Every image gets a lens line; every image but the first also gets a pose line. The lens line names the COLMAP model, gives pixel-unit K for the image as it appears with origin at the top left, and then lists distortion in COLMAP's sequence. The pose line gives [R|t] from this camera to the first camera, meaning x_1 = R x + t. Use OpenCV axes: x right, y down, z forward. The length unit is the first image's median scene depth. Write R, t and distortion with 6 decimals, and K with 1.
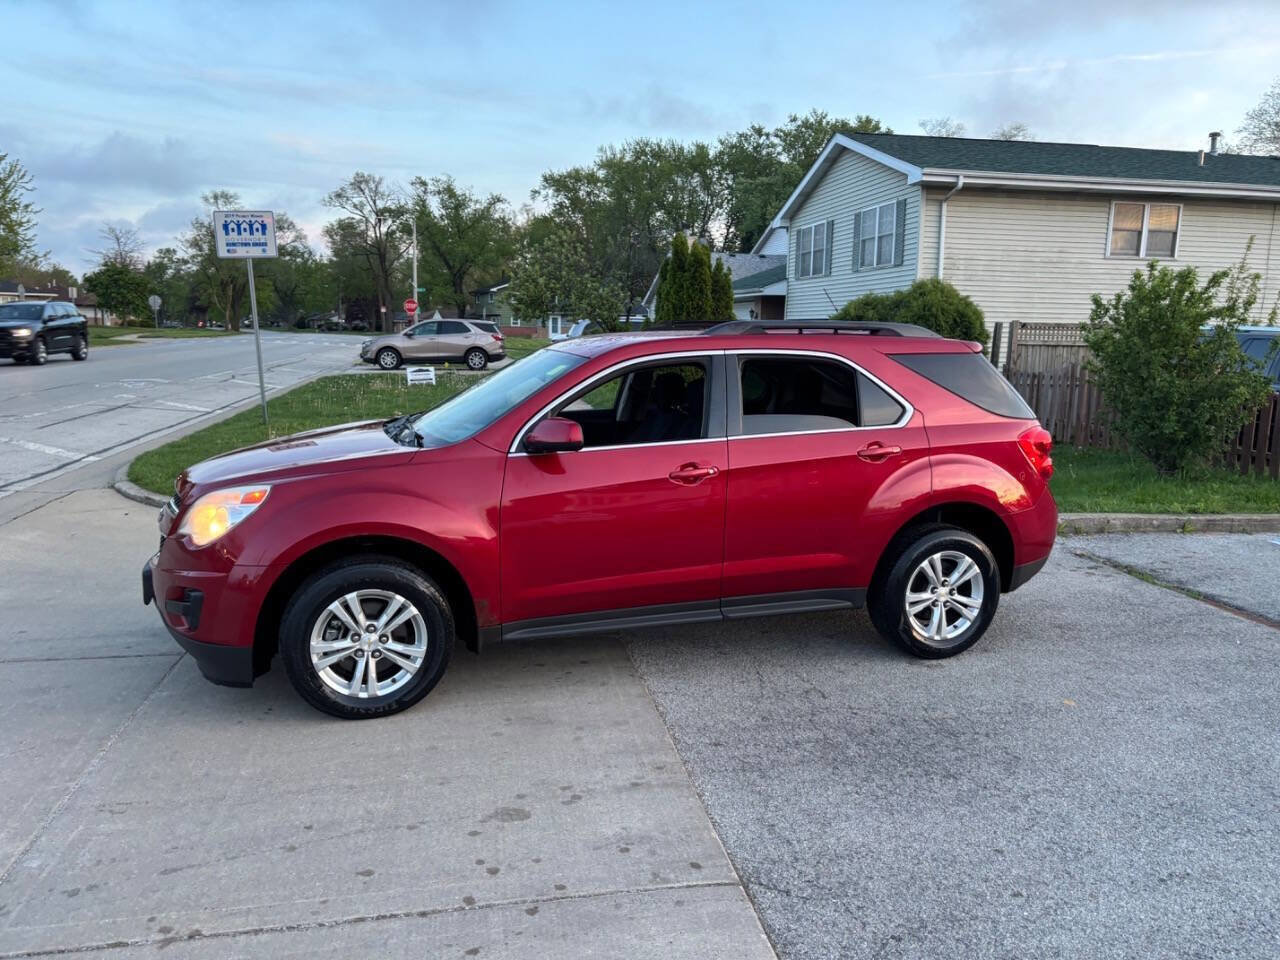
lens RADIAL K [[971.3, 0, 650.2], [0, 971.3, 478.1], [0, 0, 1]] dist [0.040784, -0.038722]
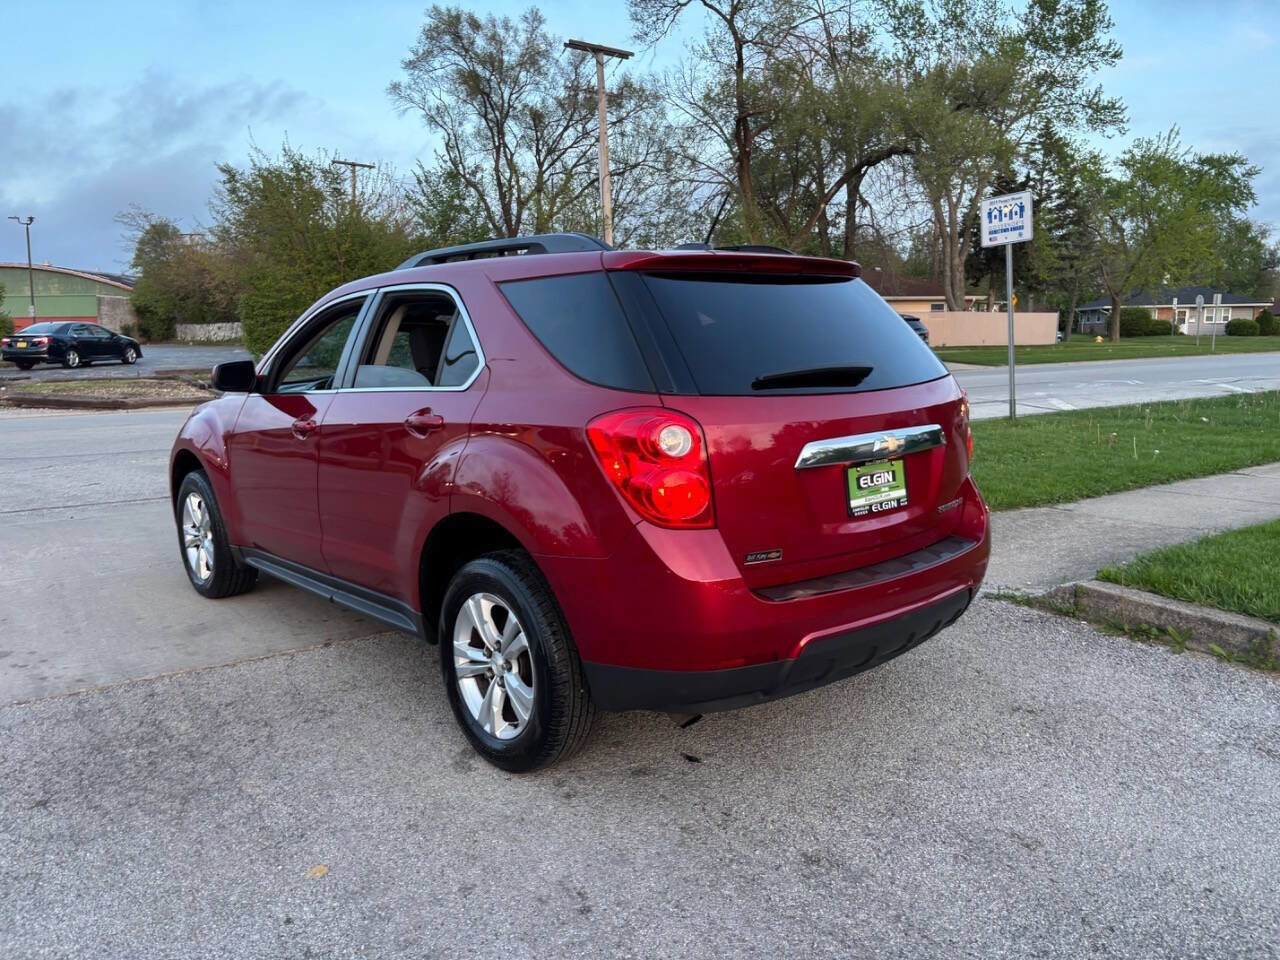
lens RADIAL K [[971.3, 0, 644.0], [0, 971.3, 472.7], [0, 0, 1]] dist [0.040784, -0.038722]
pose [[0.386330, 0.104948, -0.916371, 0.347335], [-0.124167, 0.990380, 0.061077, -0.019595], [0.913965, 0.090187, 0.395644, 0.323558]]
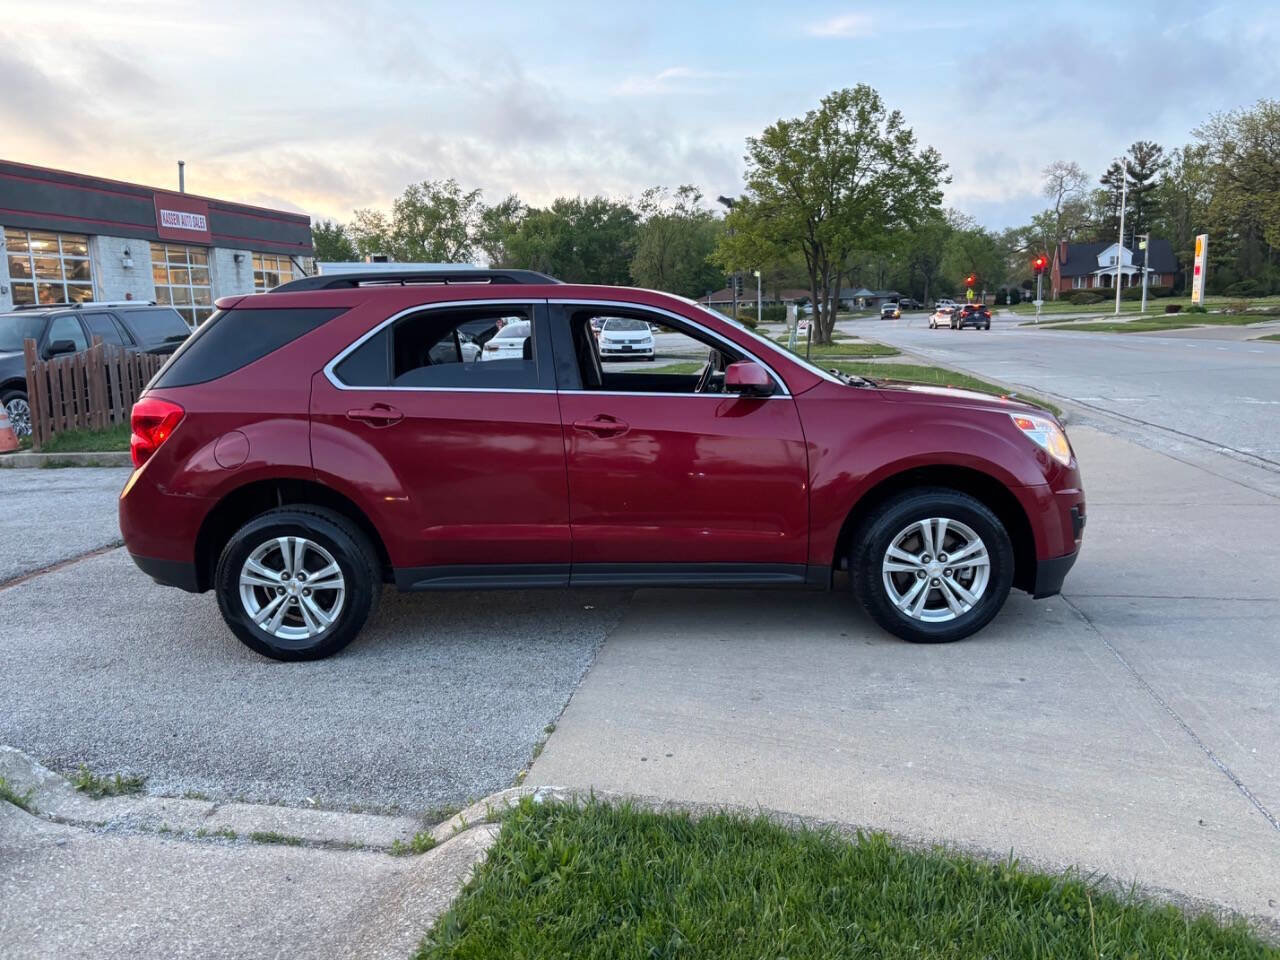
lens RADIAL K [[971.3, 0, 652.6], [0, 971.3, 475.6], [0, 0, 1]] dist [0.040784, -0.038722]
pose [[-0.947139, -0.044794, 0.317682, -0.148126], [0.061511, 0.946480, 0.316846, -0.109741], [-0.314873, 0.319638, -0.893693, 0.762754]]
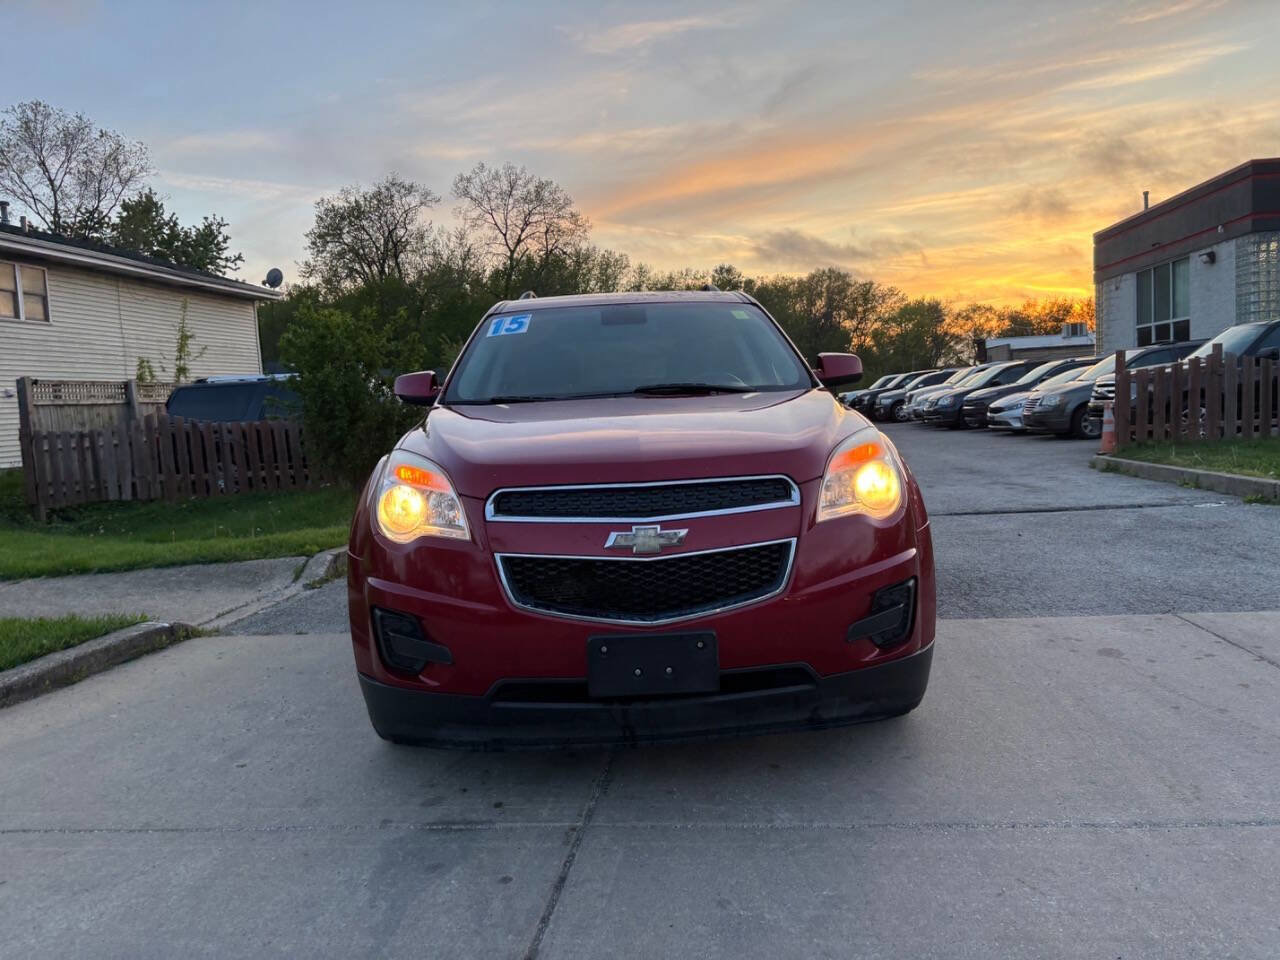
lens RADIAL K [[971.3, 0, 651.2], [0, 971.3, 482.2], [0, 0, 1]] dist [0.040784, -0.038722]
pose [[0.277796, -0.116513, 0.953548, -0.360444], [0.207963, 0.976373, 0.058717, -0.009464], [-0.937860, 0.181992, 0.295463, 0.294686]]
